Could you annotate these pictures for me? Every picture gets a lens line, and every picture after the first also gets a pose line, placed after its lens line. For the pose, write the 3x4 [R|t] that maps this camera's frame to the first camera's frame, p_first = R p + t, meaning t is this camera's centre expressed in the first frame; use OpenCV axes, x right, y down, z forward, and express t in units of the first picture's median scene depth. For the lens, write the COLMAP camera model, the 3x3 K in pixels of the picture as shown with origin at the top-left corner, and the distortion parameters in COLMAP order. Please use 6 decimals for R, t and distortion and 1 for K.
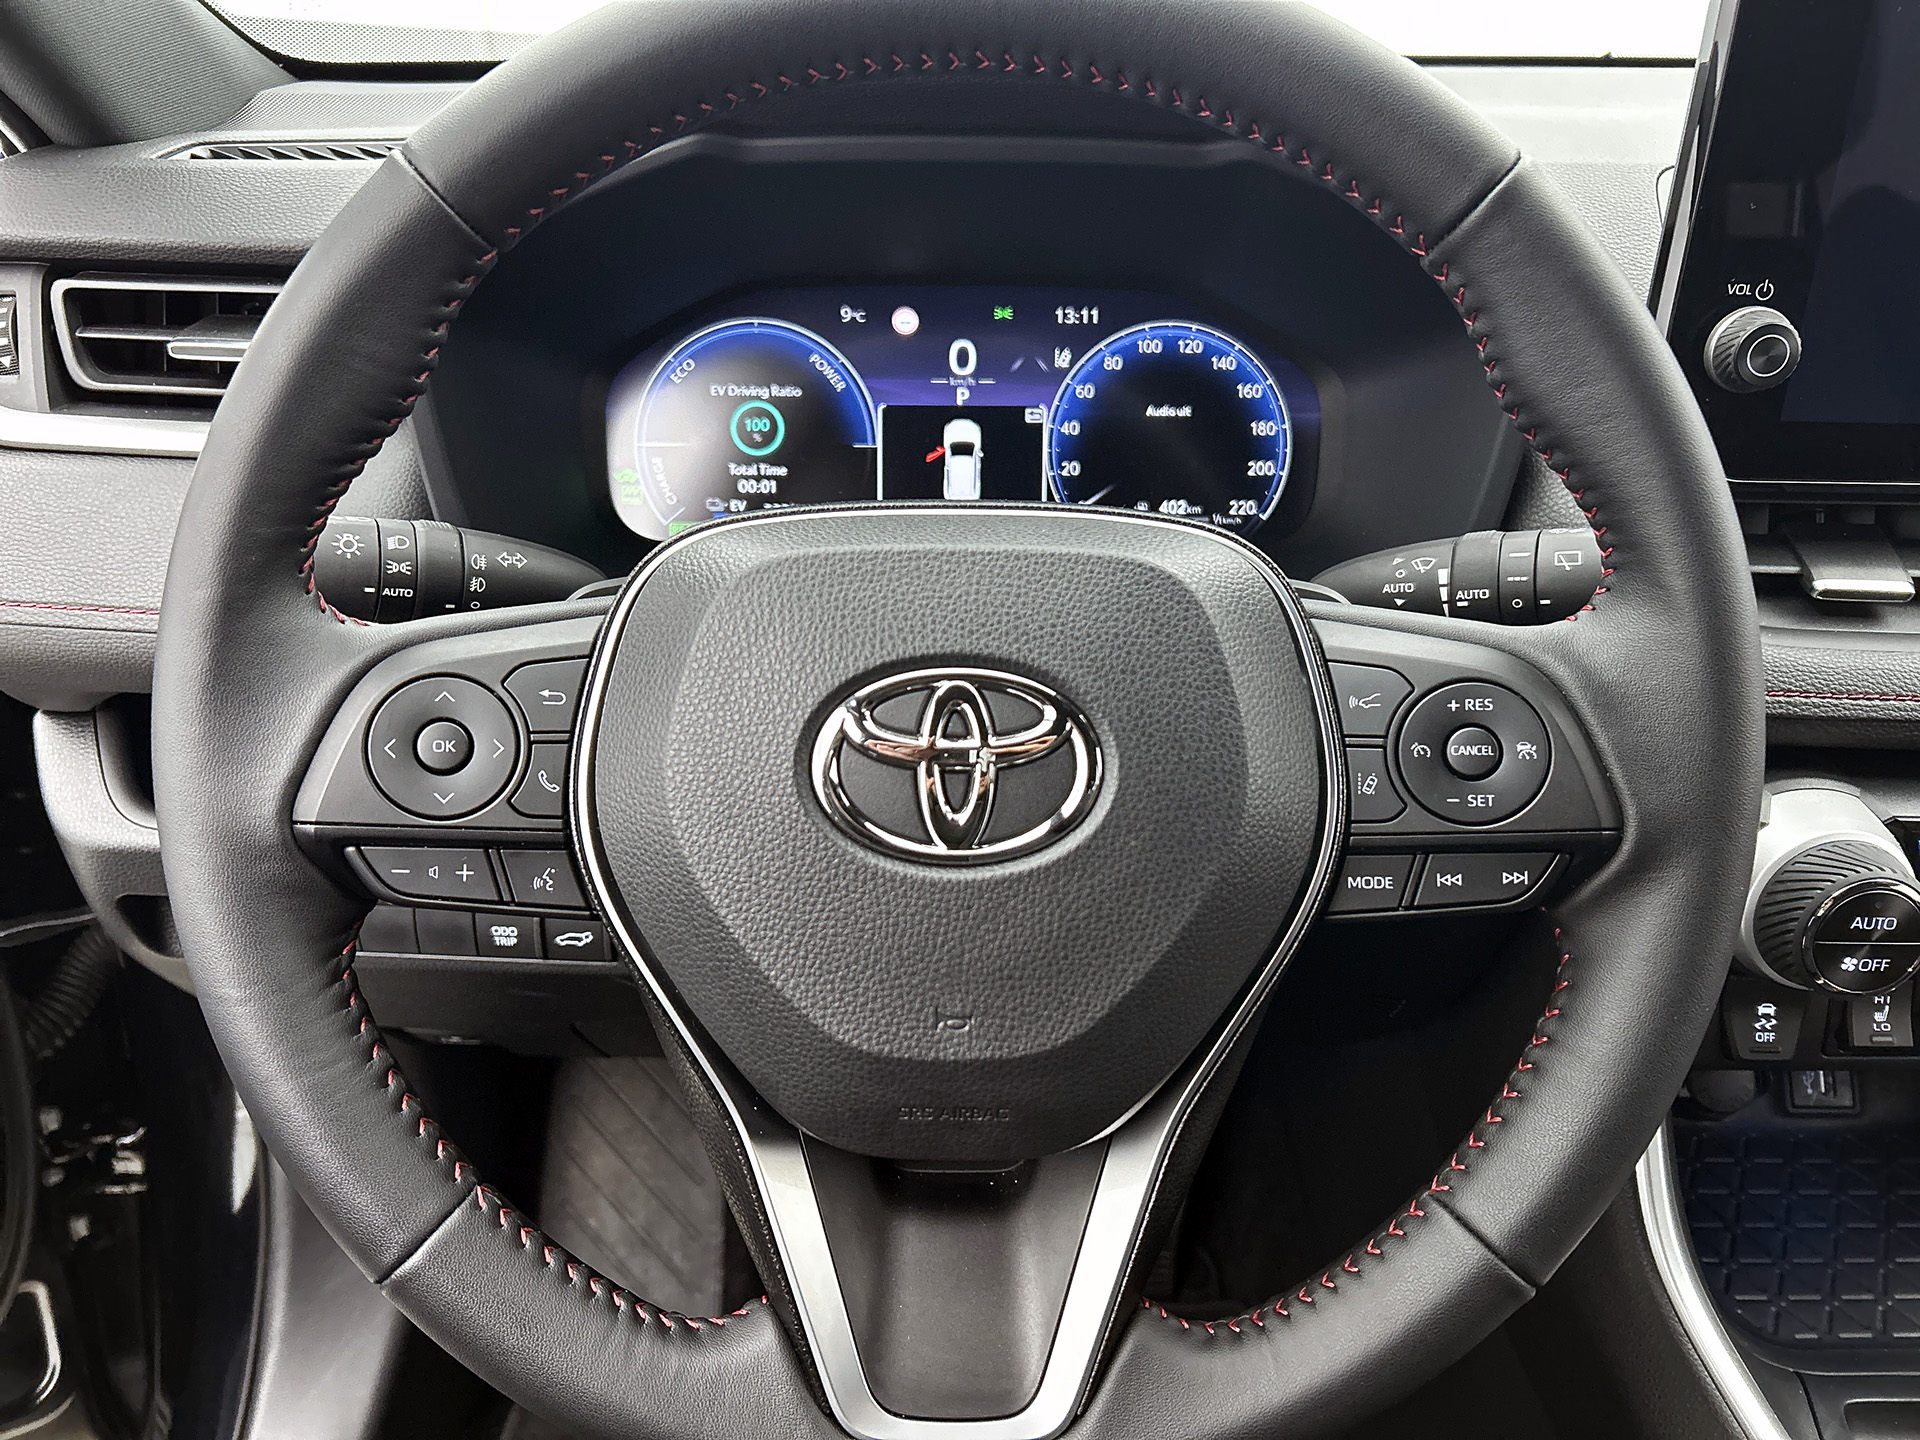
lens RADIAL K [[1470.6, 0, 933.9], [0, 1470.6, 741.0], [0, 0, 1]] dist [0.042067, -0.072905]
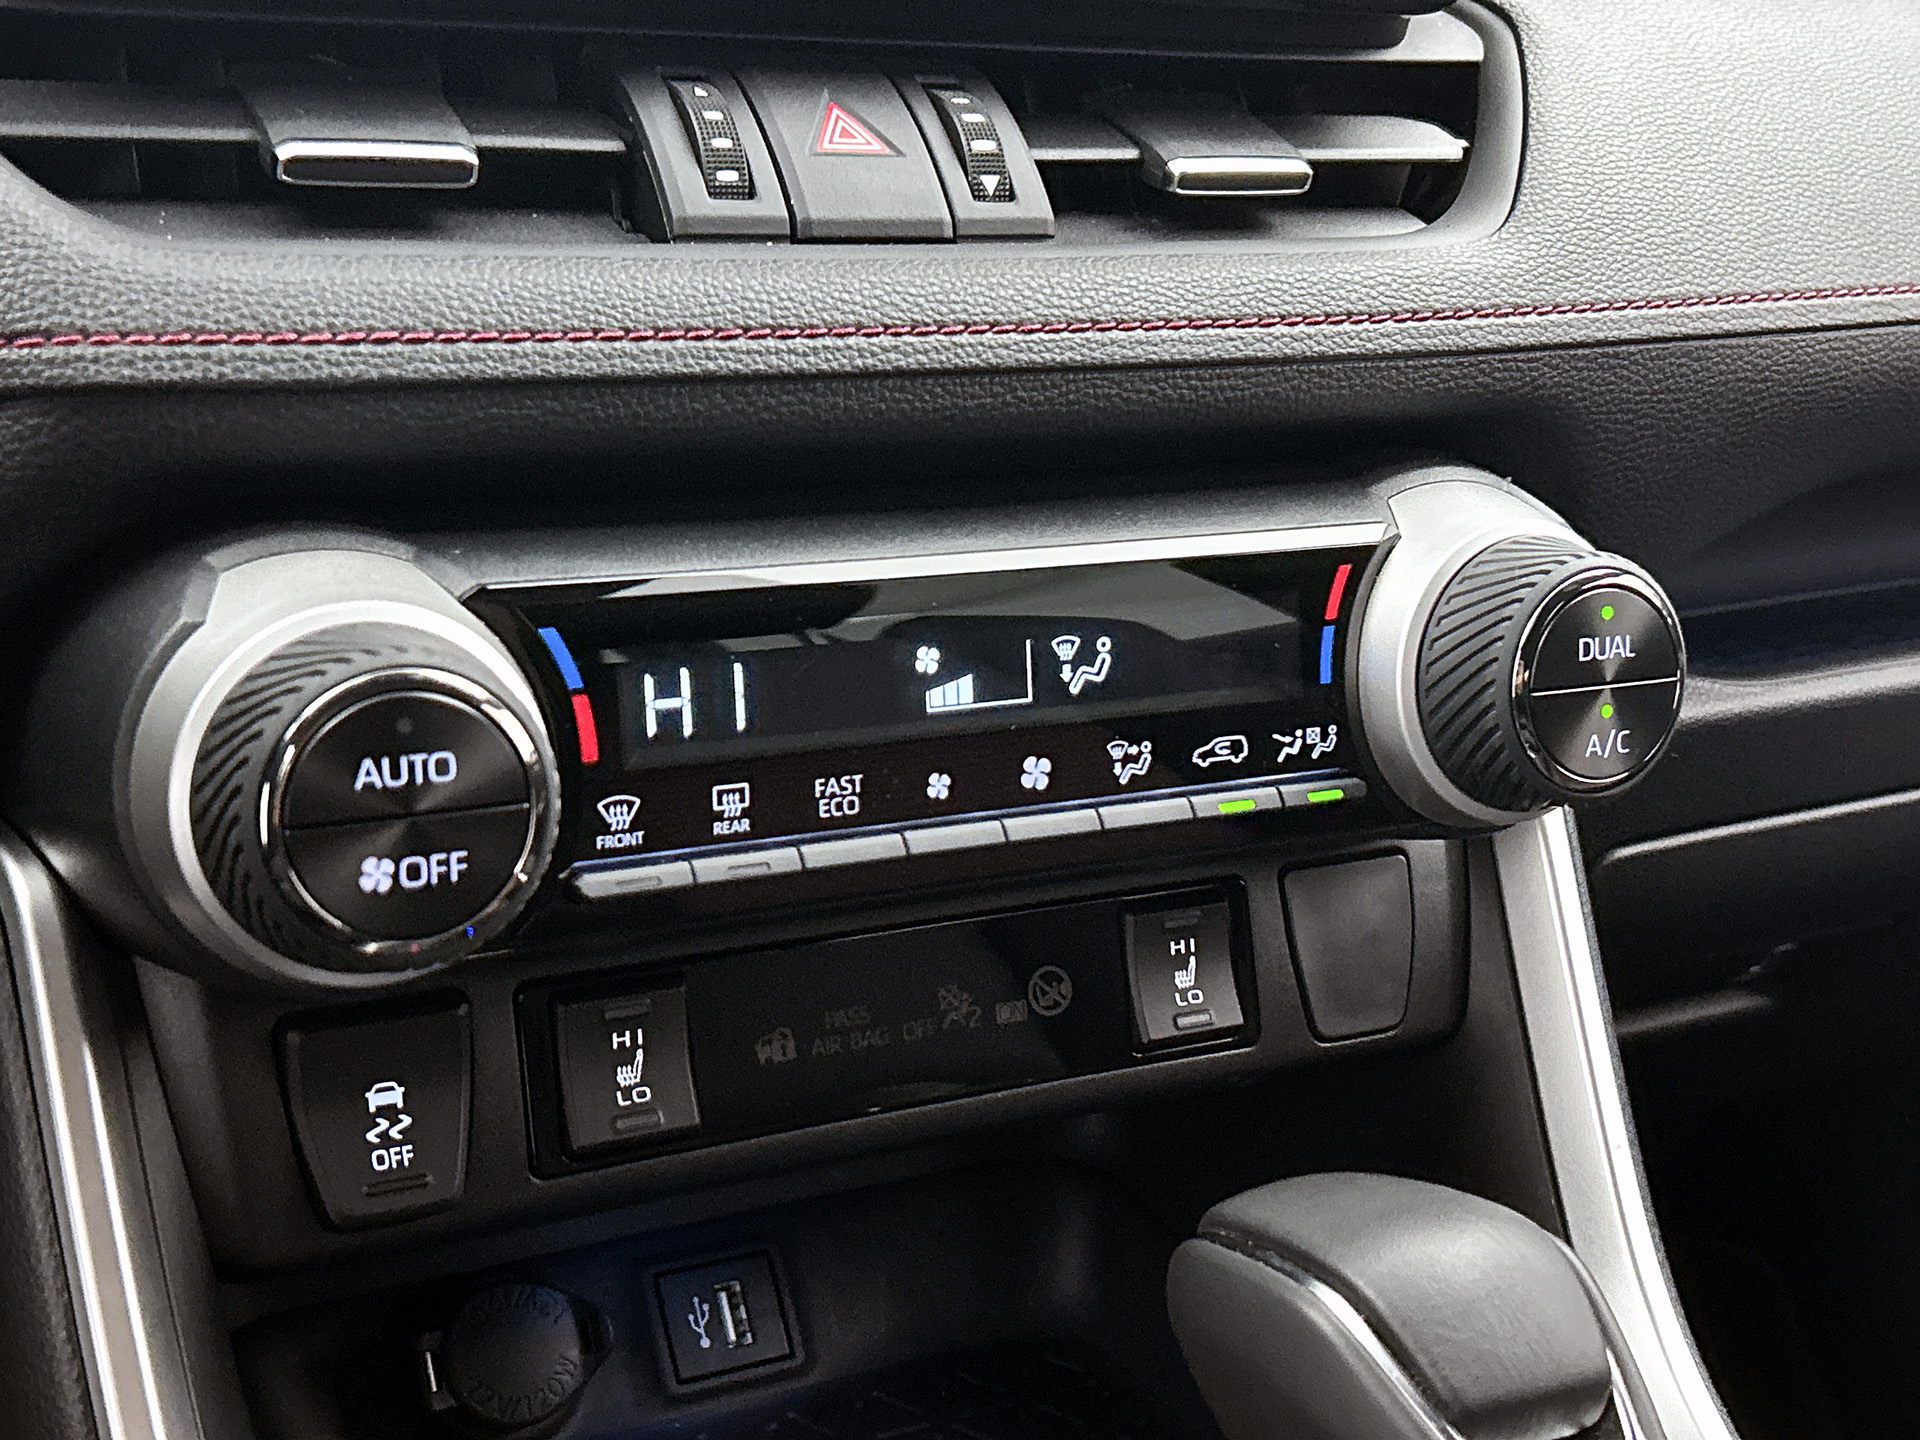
lens RADIAL K [[2482.6, 0, 922.0], [0, 2482.6, 741.9], [0, 0, 1]] dist [0.094322, 0.000000]
pose [[0.882373, -0.110349, 0.457429, 0.431796], [0.191889, 0.971994, -0.135669, 0.246401], [-0.429647, 0.207486, 0.878836, 0.273890]]
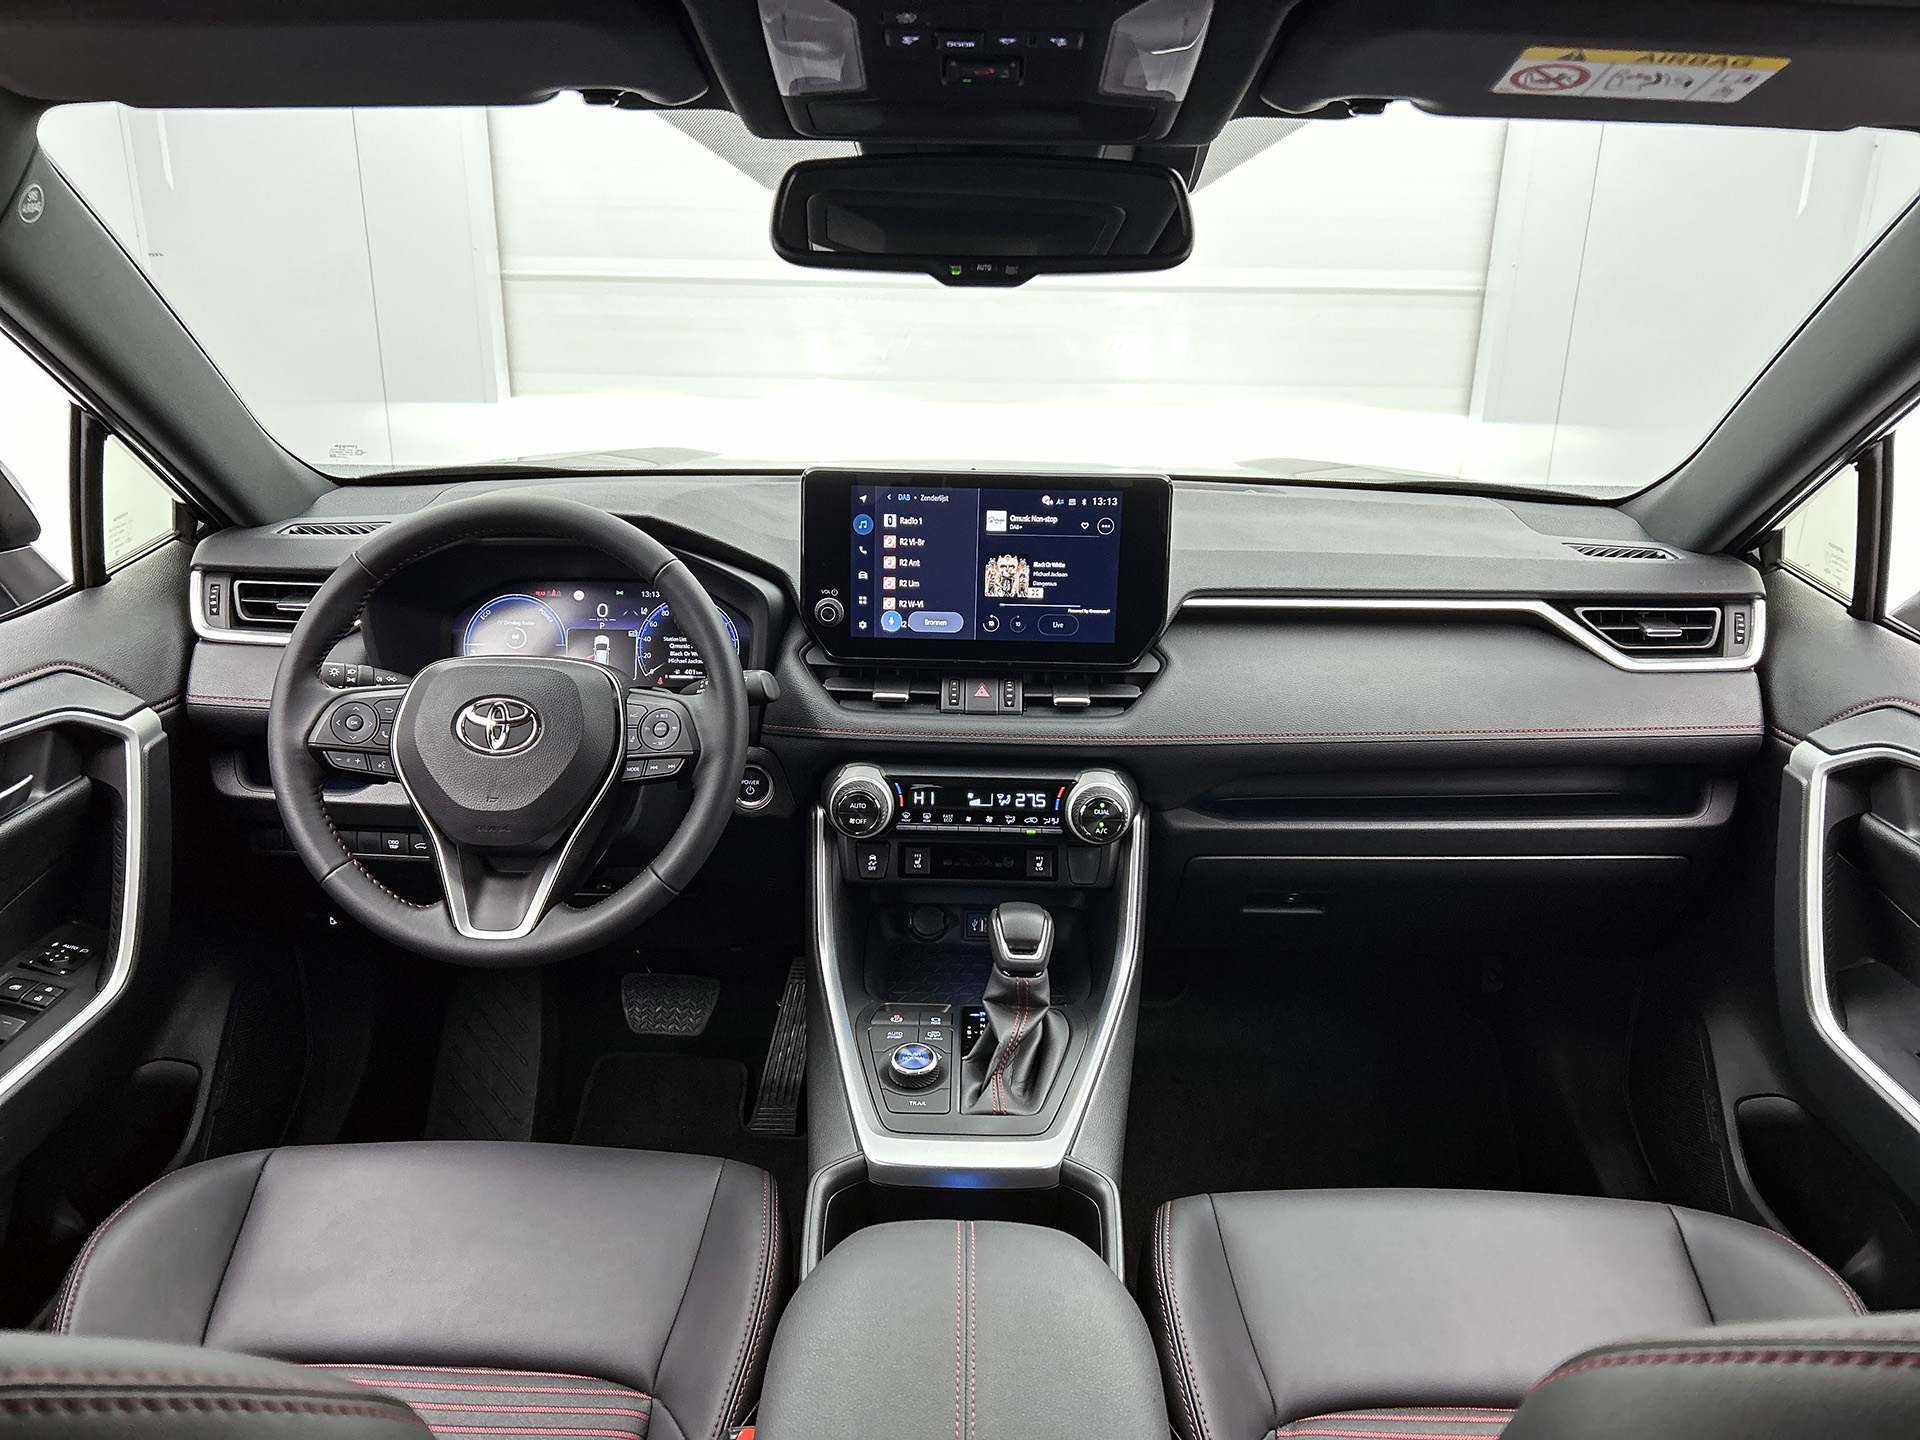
lens RADIAL K [[1470.6, 0, 961.7], [0, 1470.6, 724.9], [0, 0, 1]] dist [0.042067, -0.072905]
pose [[0.999941, 0.006865, -0.008386, 0.864251], [-0.008172, 0.985847, -0.167449, 0.445896], [0.007117, 0.167508, 0.985845, -1.849382]]
